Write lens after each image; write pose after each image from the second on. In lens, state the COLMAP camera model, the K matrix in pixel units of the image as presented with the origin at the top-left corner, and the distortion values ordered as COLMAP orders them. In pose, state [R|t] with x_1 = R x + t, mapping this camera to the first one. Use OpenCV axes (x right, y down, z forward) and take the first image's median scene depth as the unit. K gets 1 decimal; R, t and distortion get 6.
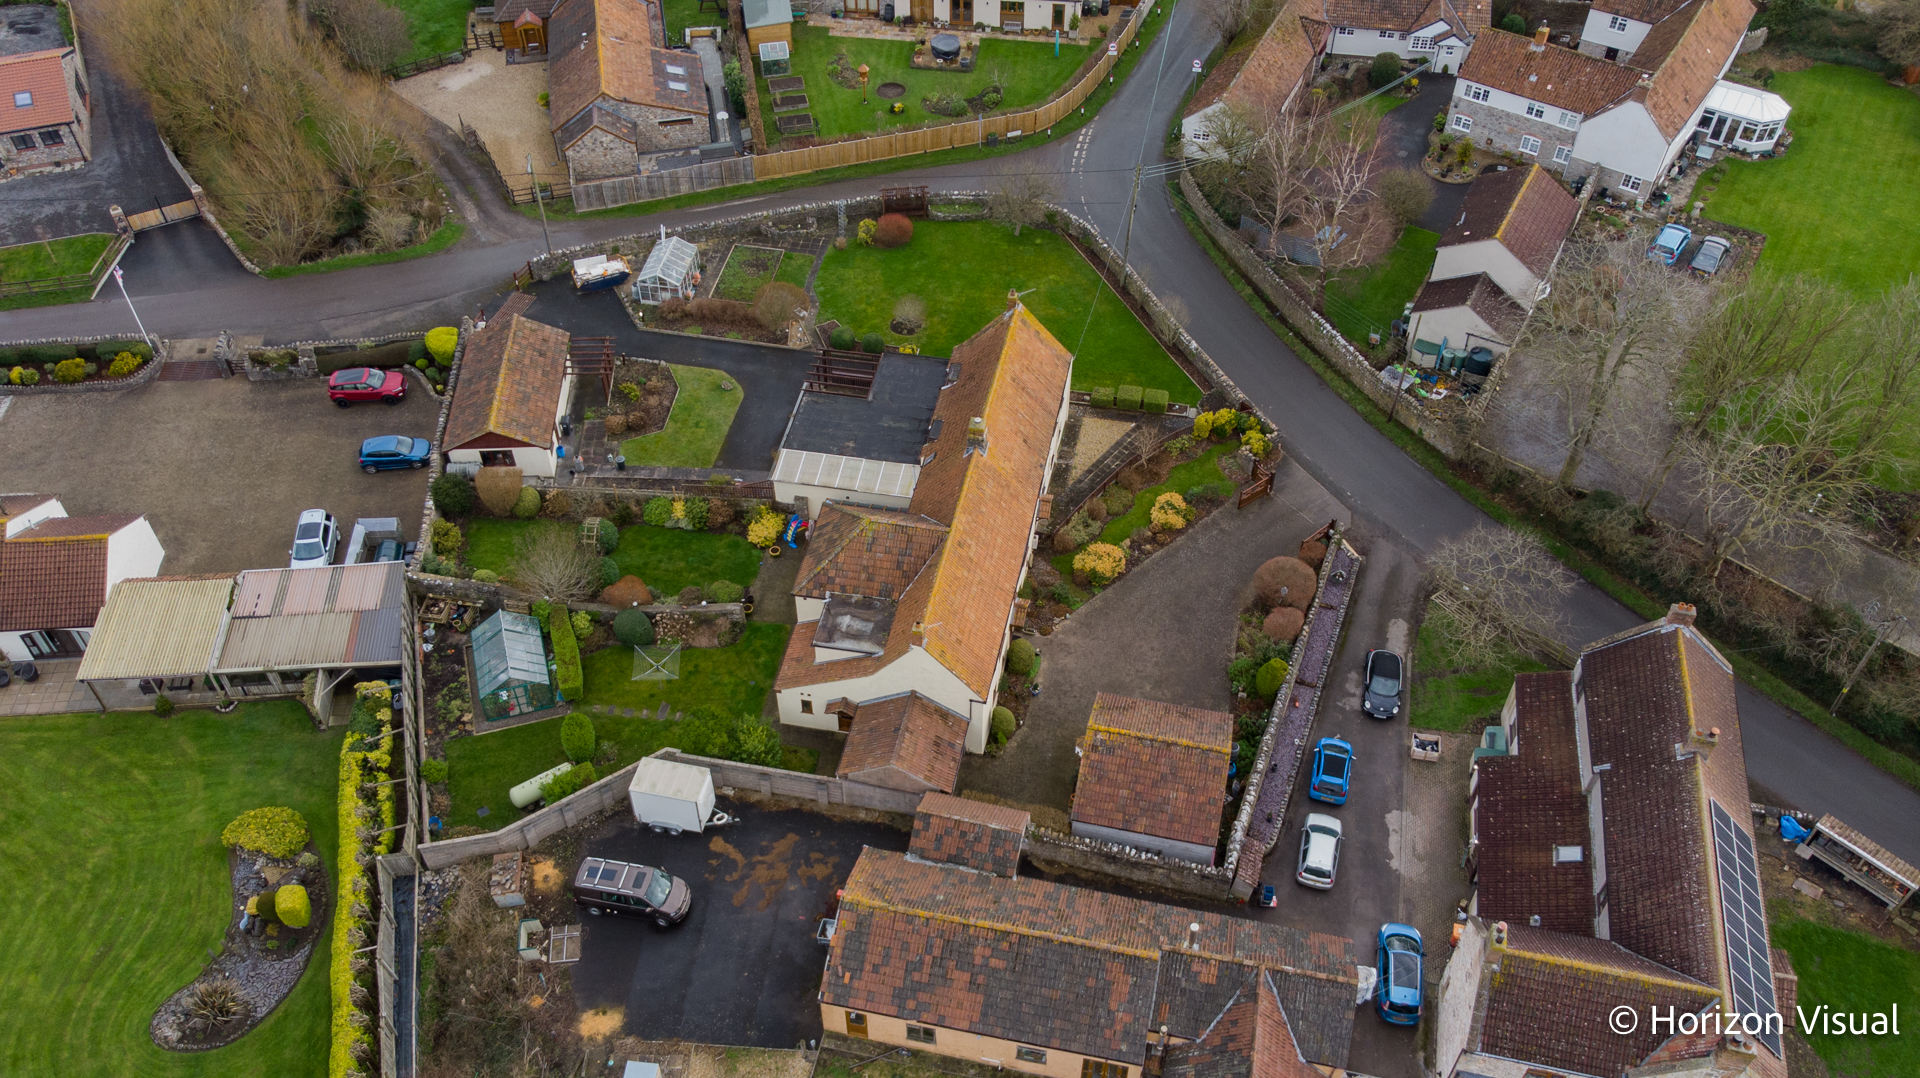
lens RADIAL K [[1382.8, 0, 957.2], [0, 1382.8, 536.2], [0, 0, 1]] dist [0.015309, 0.003514]
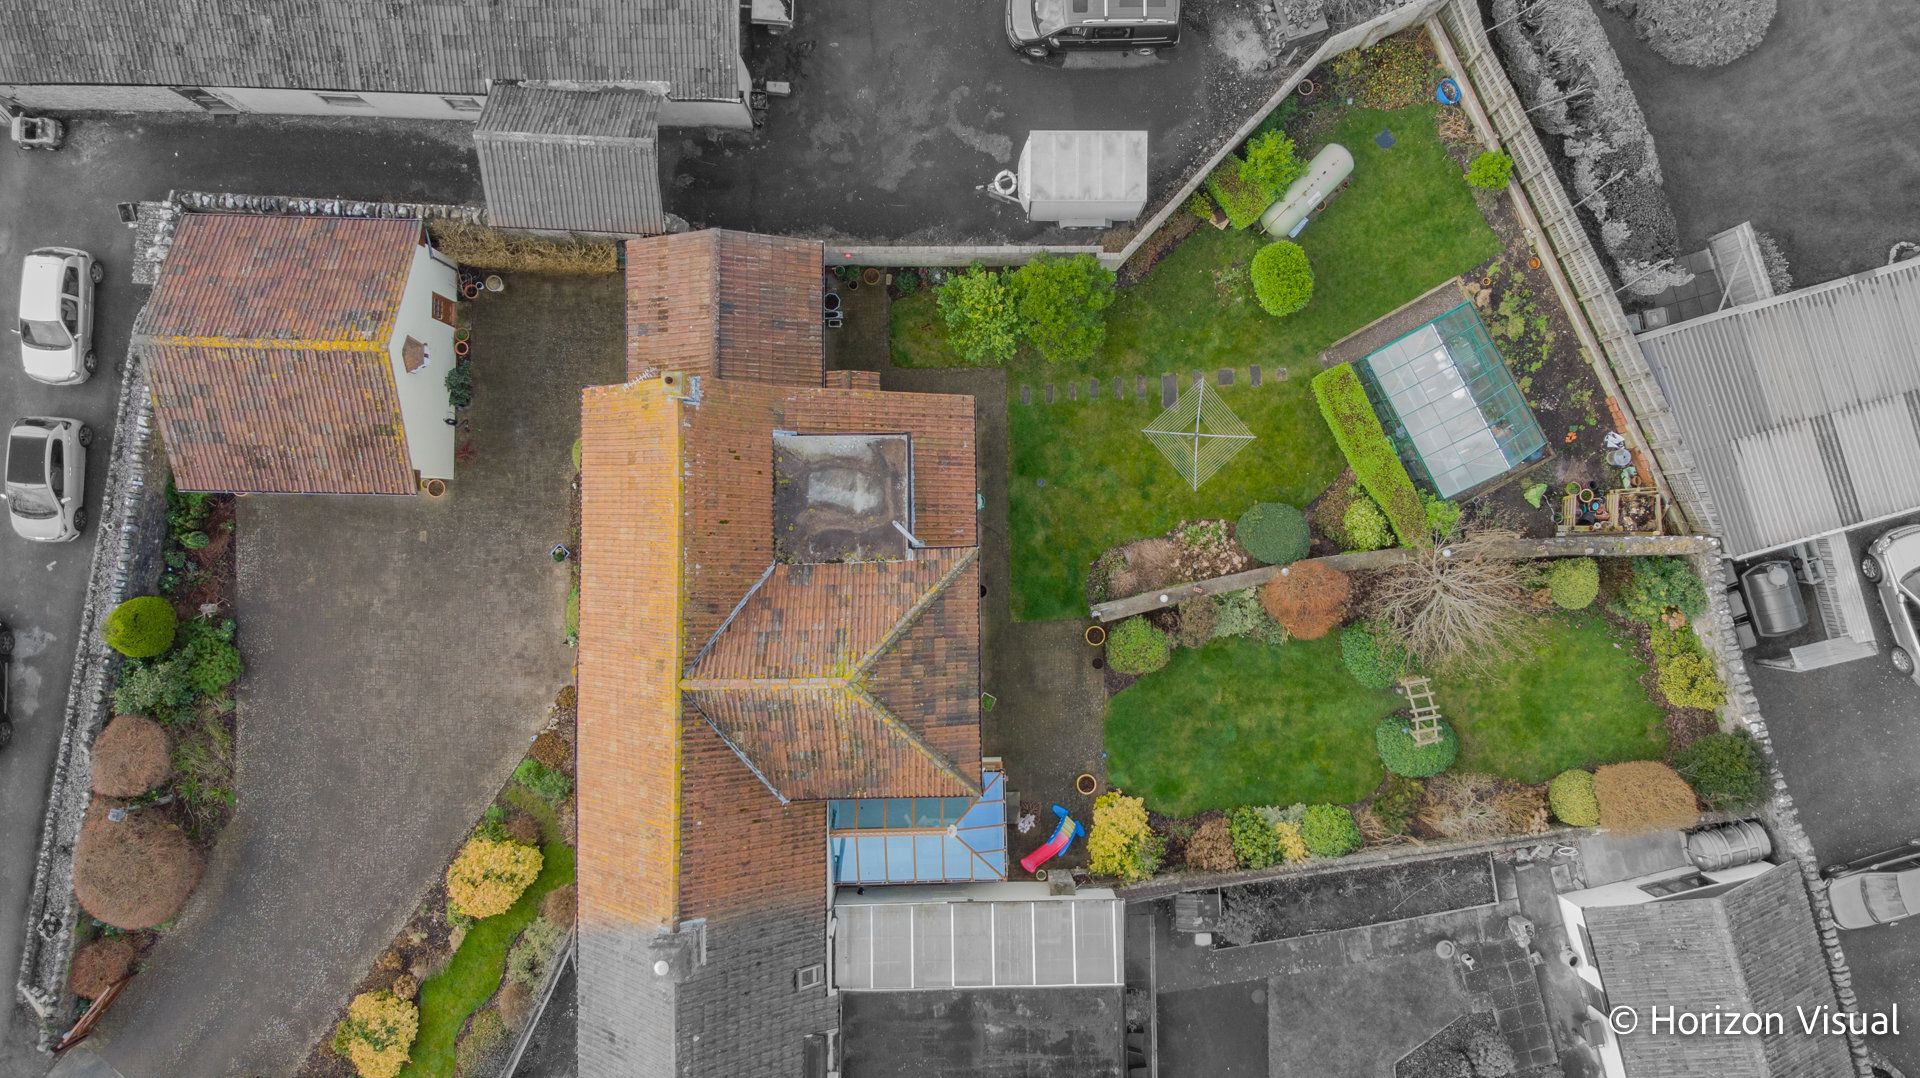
lens RADIAL K [[1382.8, 0, 957.4], [0, 1382.8, 538.2], [0, 0, 1]] dist [0.015309, 0.003514]
pose [[-0.983157, 0.182536, -0.009152, -0.106419], [-0.143636, -0.740730, 0.656268, -0.299264], [0.113013, 0.646528, 0.754473, 0.584902]]
